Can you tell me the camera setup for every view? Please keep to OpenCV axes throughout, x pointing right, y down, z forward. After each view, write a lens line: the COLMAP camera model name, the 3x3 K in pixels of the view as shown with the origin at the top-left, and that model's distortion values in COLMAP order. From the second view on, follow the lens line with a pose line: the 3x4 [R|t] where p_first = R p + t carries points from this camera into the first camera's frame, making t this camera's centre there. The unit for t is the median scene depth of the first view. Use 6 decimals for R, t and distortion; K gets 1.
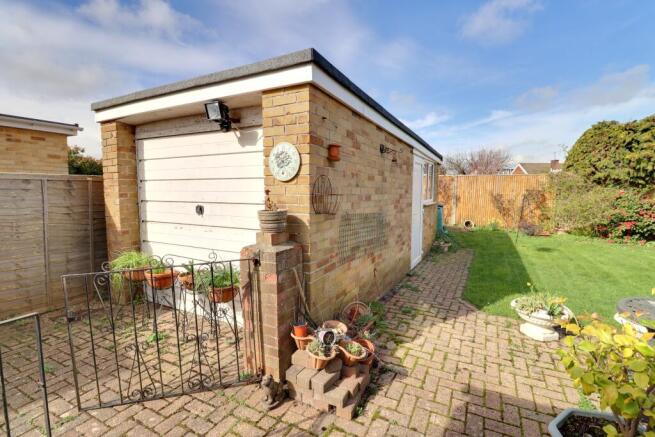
lens RADIAL K [[305.2, 0, 333.3], [0, 305.2, 213.9], [0, 0, 1]] dist [0.000717, -0.014188]
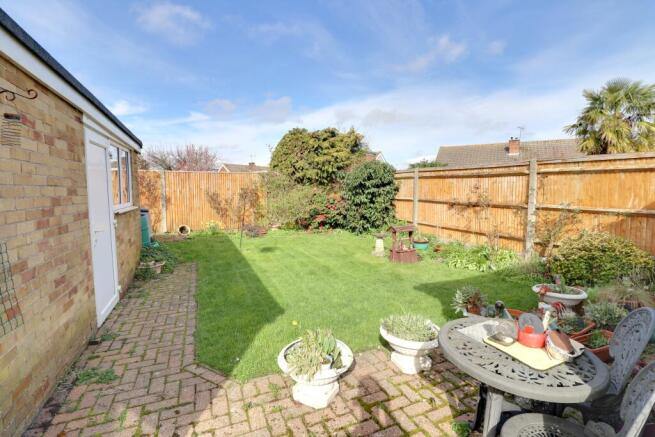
lens RADIAL K [[305.2, 0, 333.3], [0, 305.2, 213.9], [0, 0, 1]] dist [0.000717, -0.014188]
pose [[0.626936, -0.068780, 0.776029, 0.071277], [0.067150, 0.997159, 0.034130, -0.014249], [-0.776172, 0.030714, 0.629773, 0.198920]]
